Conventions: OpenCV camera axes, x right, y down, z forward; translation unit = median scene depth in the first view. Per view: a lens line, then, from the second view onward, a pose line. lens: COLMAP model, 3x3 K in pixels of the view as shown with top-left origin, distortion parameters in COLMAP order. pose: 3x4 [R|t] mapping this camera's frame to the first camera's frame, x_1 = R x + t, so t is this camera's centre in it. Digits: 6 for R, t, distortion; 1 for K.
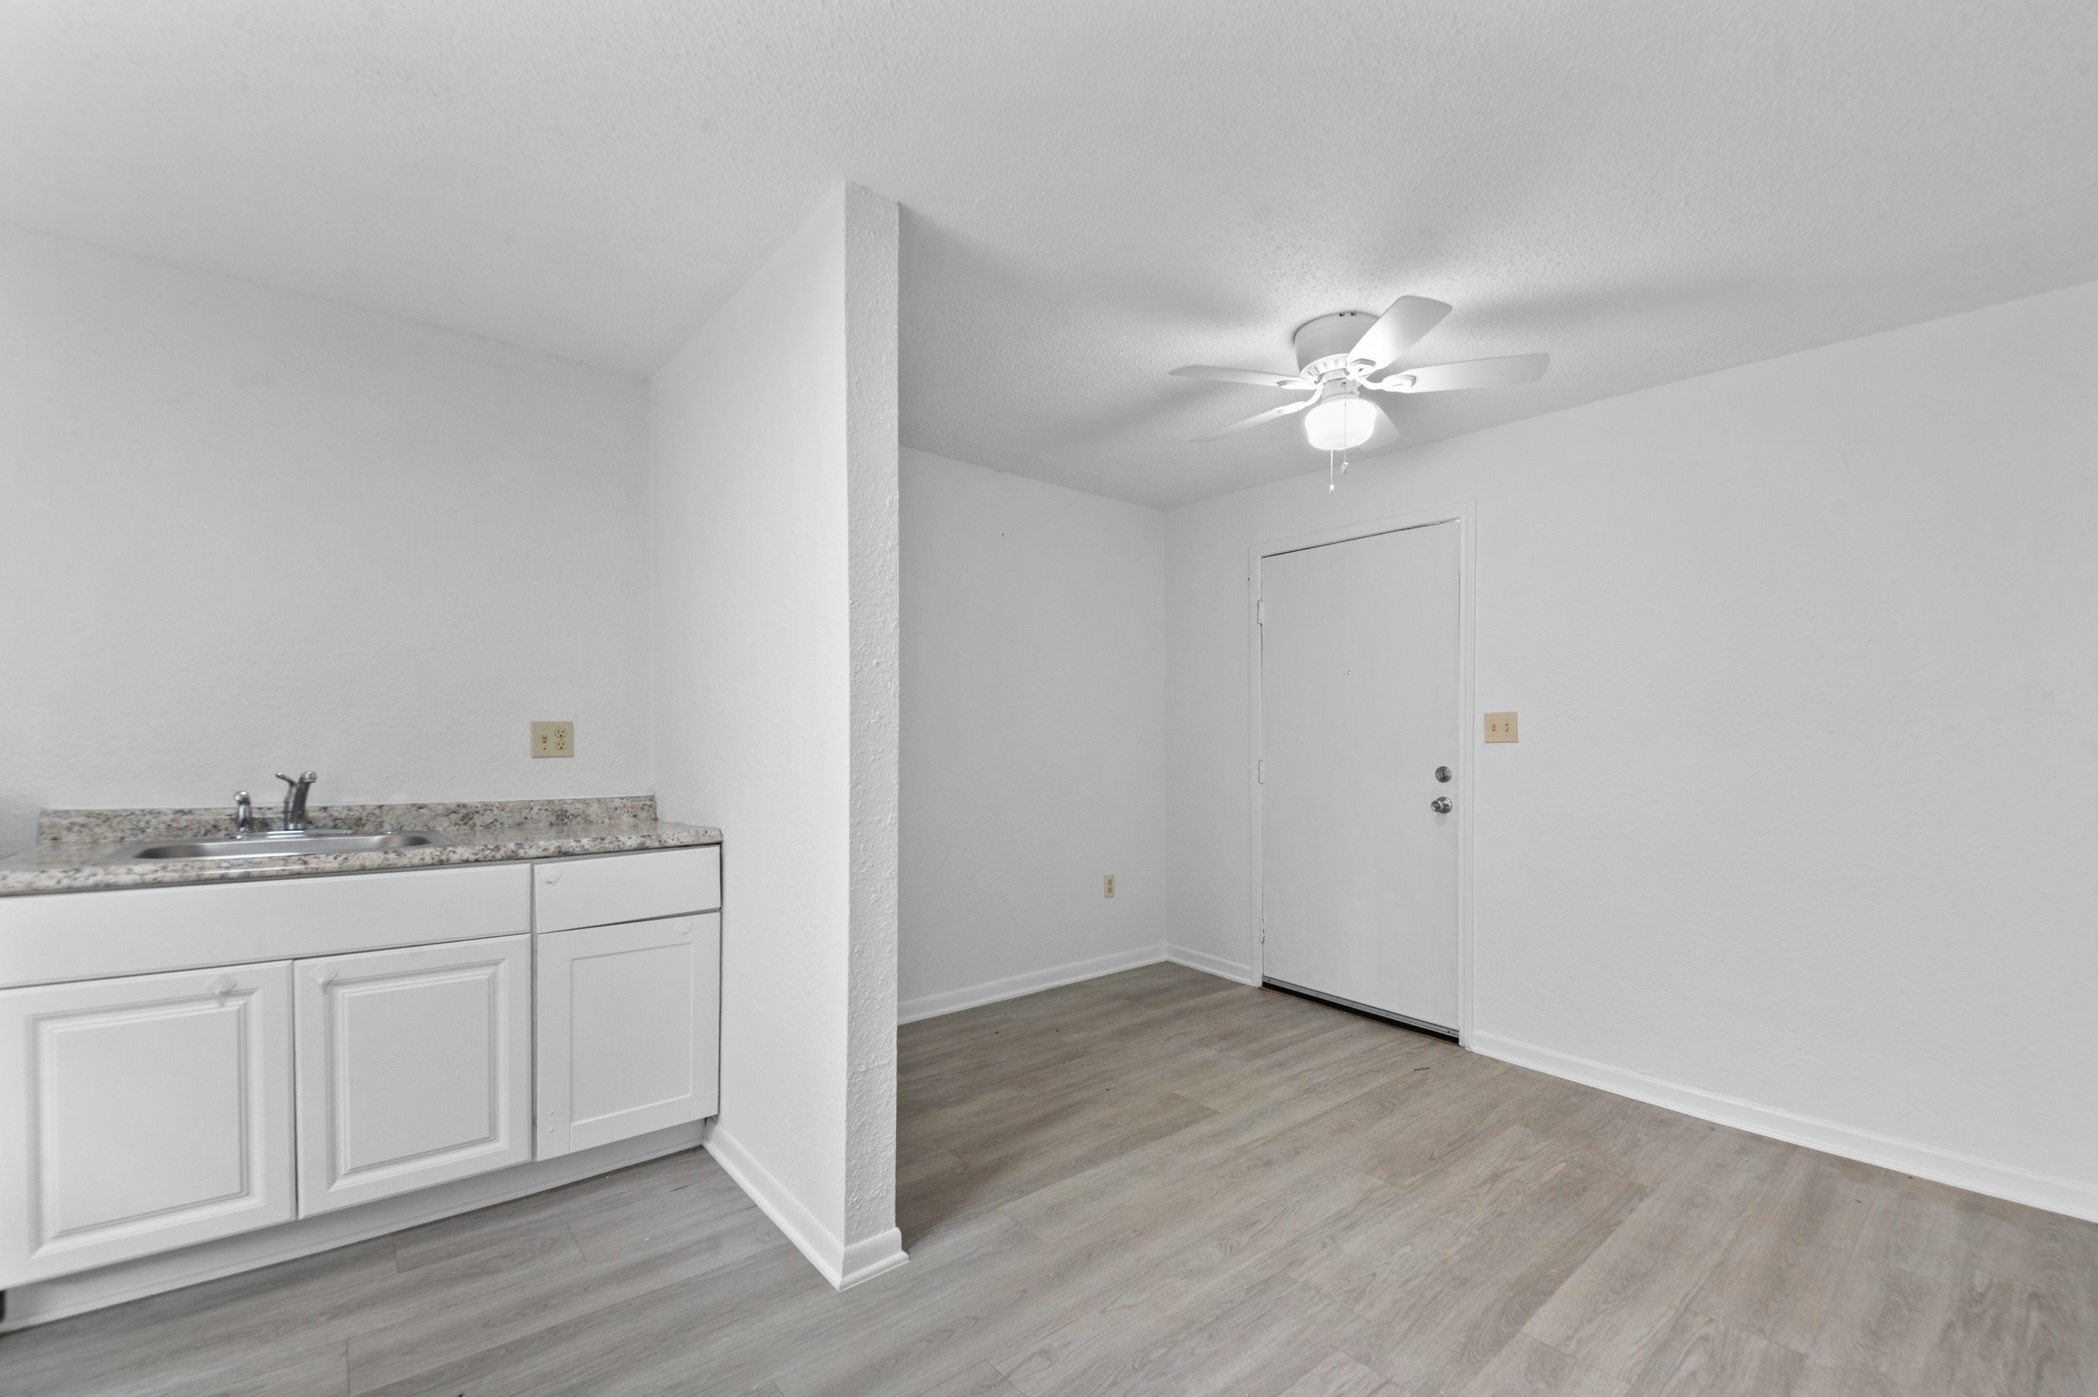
lens RADIAL K [[841.3, 0, 1033.3], [0, 841.3, 776.1], [0, 0, 1]] dist [-0.002609, -0.004422]
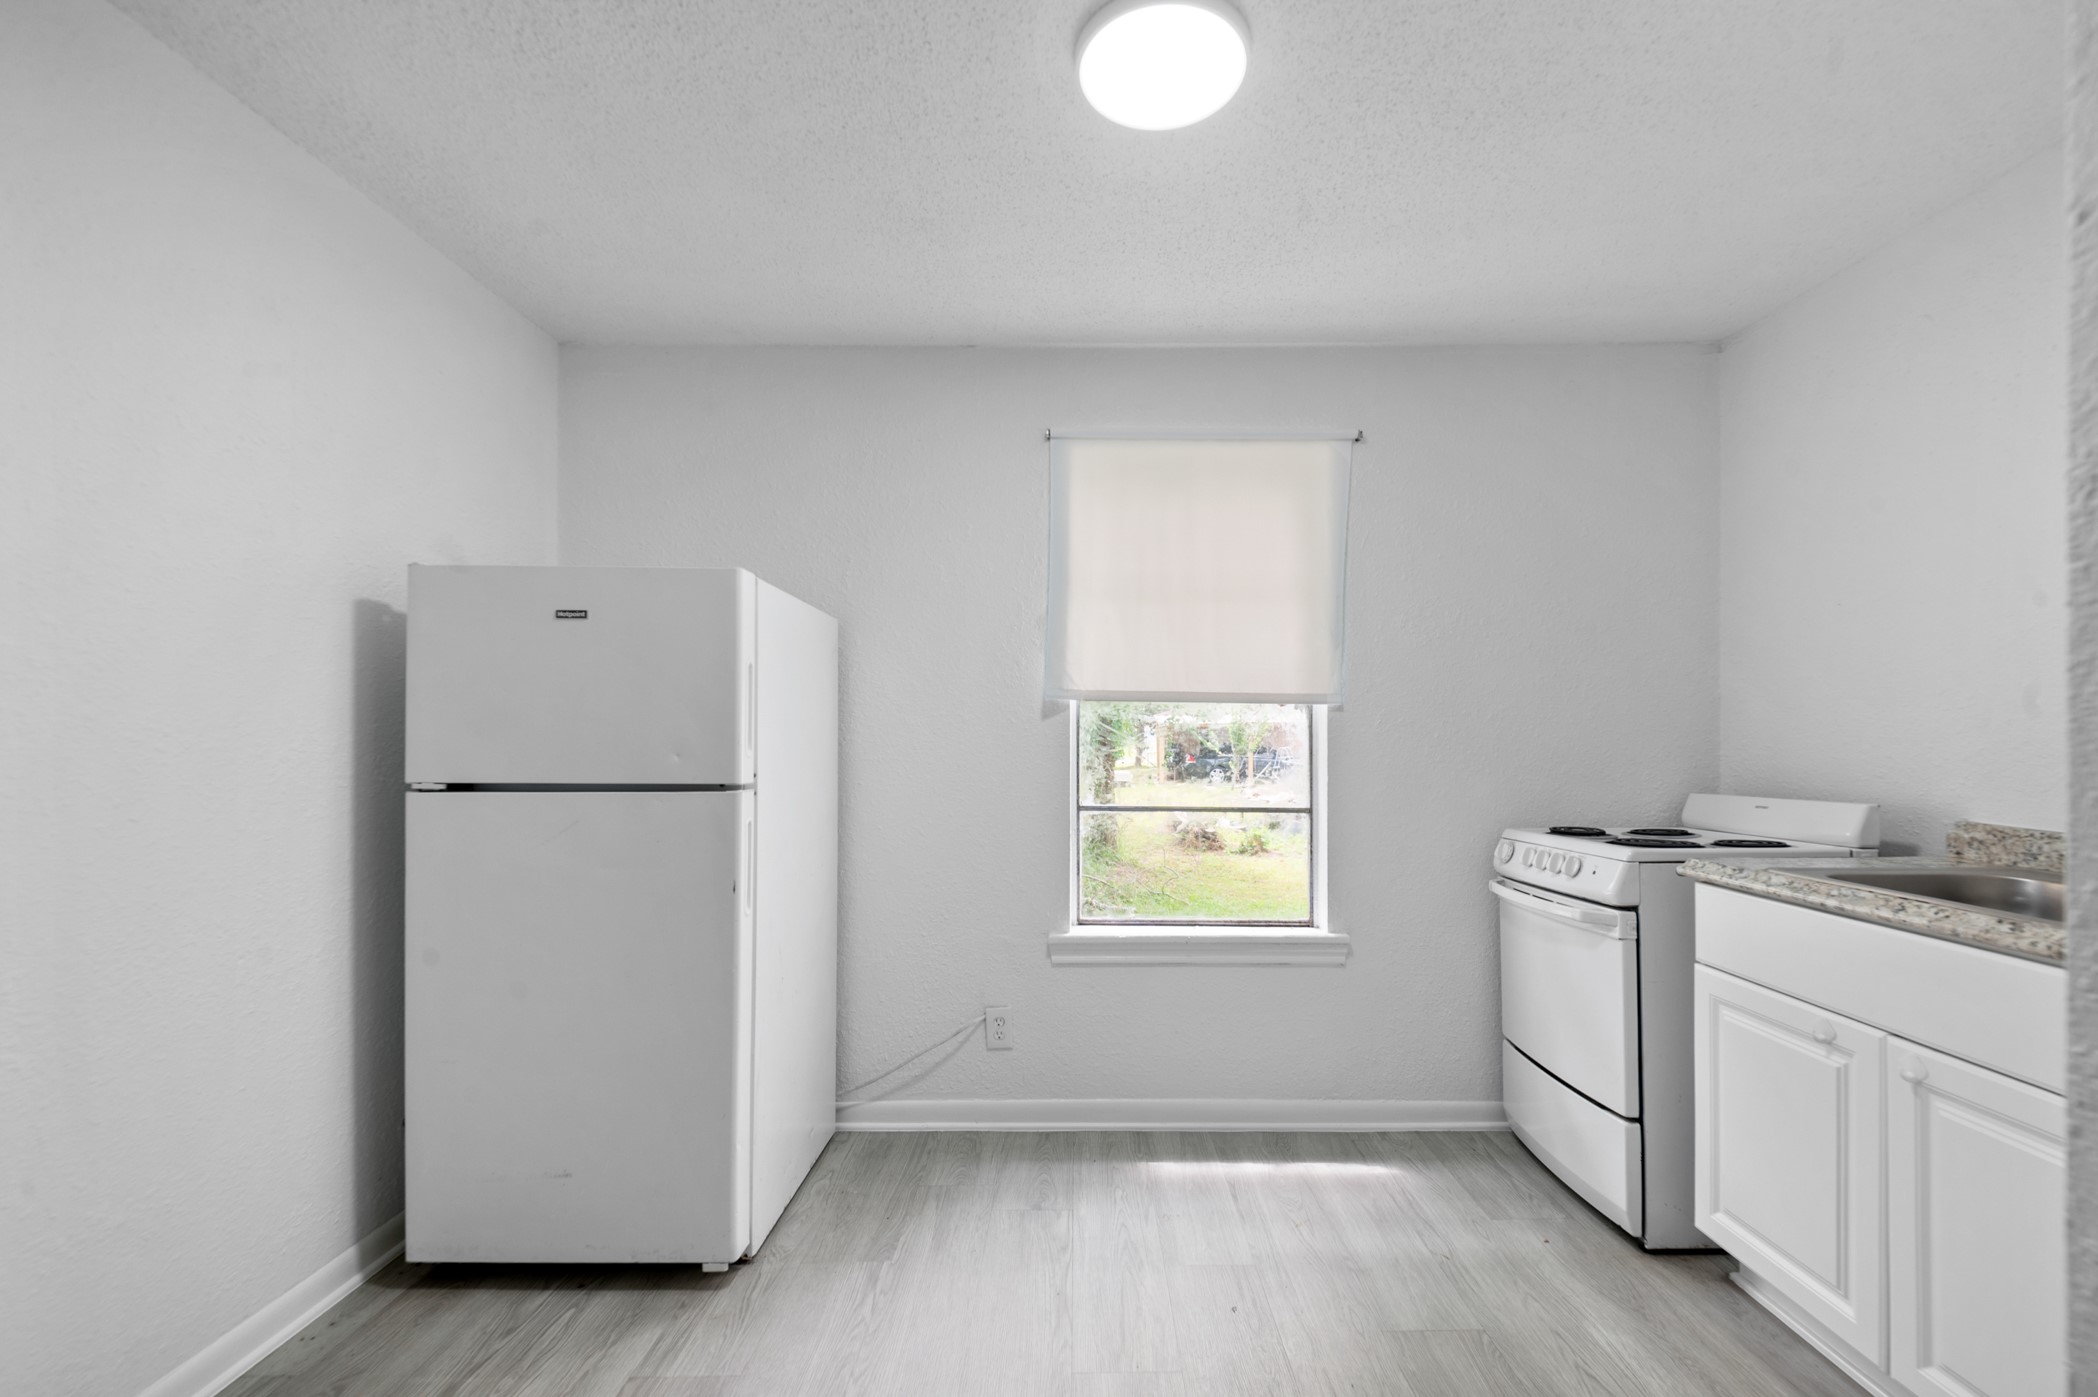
lens RADIAL K [[862.7, 0, 1071.9], [0, 862.7, 743.9], [0, 0, 1]] dist [0.018788, -0.012661]
pose [[-0.627615, -0.004834, -0.778509, 0.152480], [-0.041906, 0.998741, 0.027582, -0.025667], [0.777395, 0.049935, -0.627027, 0.719795]]
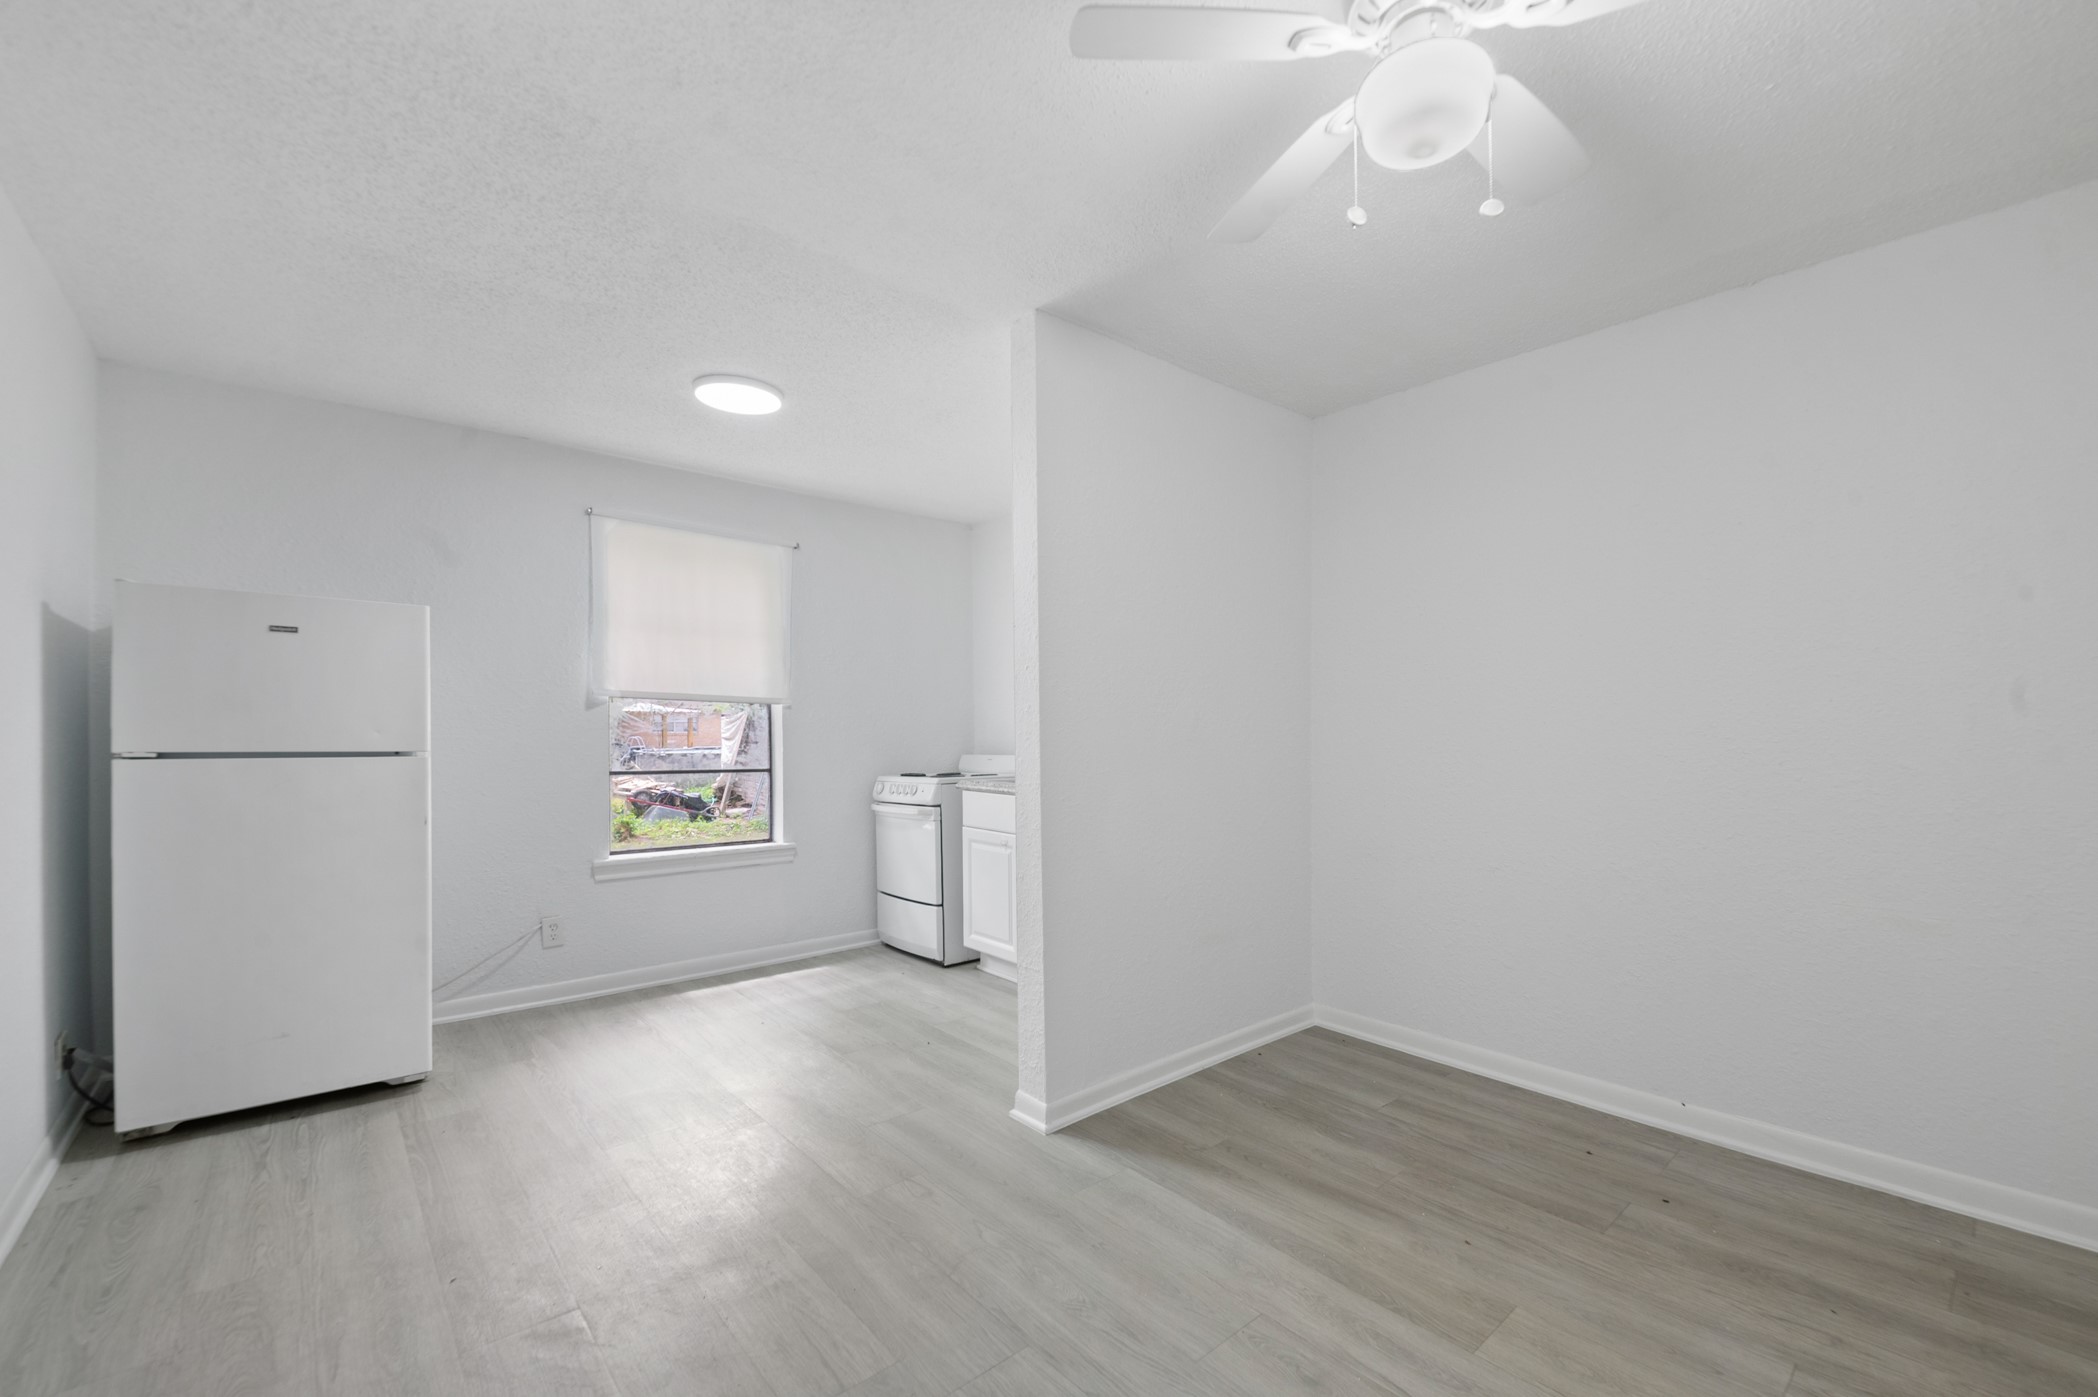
lens RADIAL K [[862.7, 0, 1071.9], [0, 862.7, 743.9], [0, 0, 1]] dist [0.018788, -0.012661]
pose [[0.059945, 0.003498, -0.998196, 0.951313], [-0.050368, 0.998731, 0.000475, -0.008602], [0.996930, 0.050249, 0.060045, 0.783435]]
